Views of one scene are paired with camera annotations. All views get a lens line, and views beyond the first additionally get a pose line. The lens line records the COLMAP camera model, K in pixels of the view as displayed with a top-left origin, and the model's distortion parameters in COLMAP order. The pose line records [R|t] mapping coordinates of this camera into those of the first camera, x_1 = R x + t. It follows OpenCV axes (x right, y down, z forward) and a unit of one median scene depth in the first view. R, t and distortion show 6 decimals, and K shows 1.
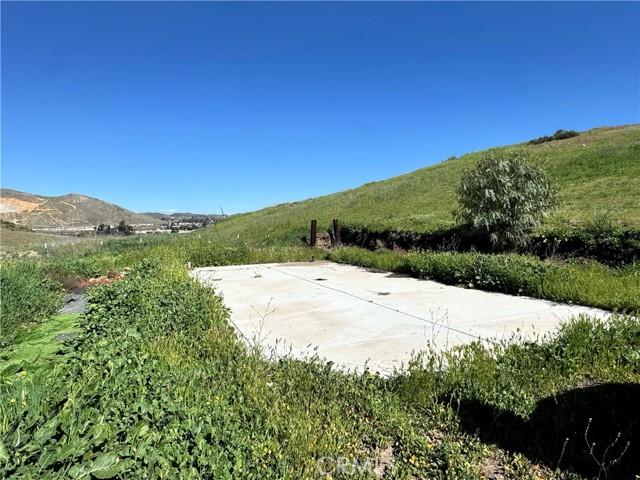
lens RADIAL K [[390.2, 0, 318.3], [0, 390.2, 240.8], [0, 0, 1]] dist [0.003113, 0.001108]
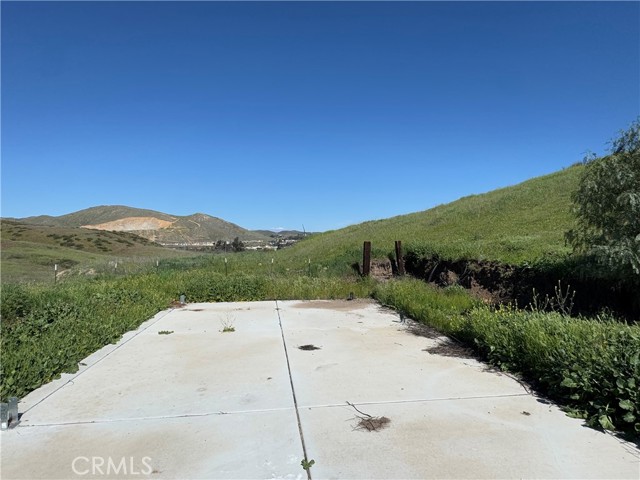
lens RADIAL K [[390.2, 0, 318.3], [0, 390.2, 240.8], [0, 0, 1]] dist [0.003113, 0.001108]
pose [[0.966011, 0.011613, -0.258240, 0.092531], [-0.023545, 0.998791, -0.043161, -0.019466], [0.257426, 0.047774, 0.965116, 0.235250]]
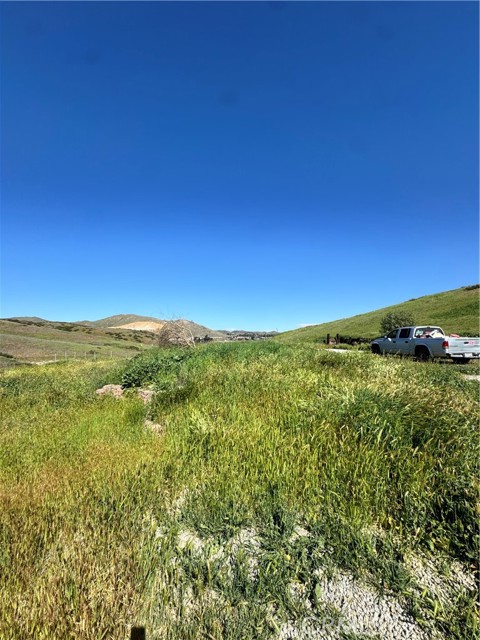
lens RADIAL K [[254.8, 0, 240.0], [0, 254.8, 320.0], [0, 0, 1]] dist [-0.000593, -0.000042]
pose [[0.946563, -0.005164, -0.322478, -0.020944], [-0.031651, 0.993558, -0.108814, 0.056443], [0.320962, 0.113206, 0.940302, -0.746821]]
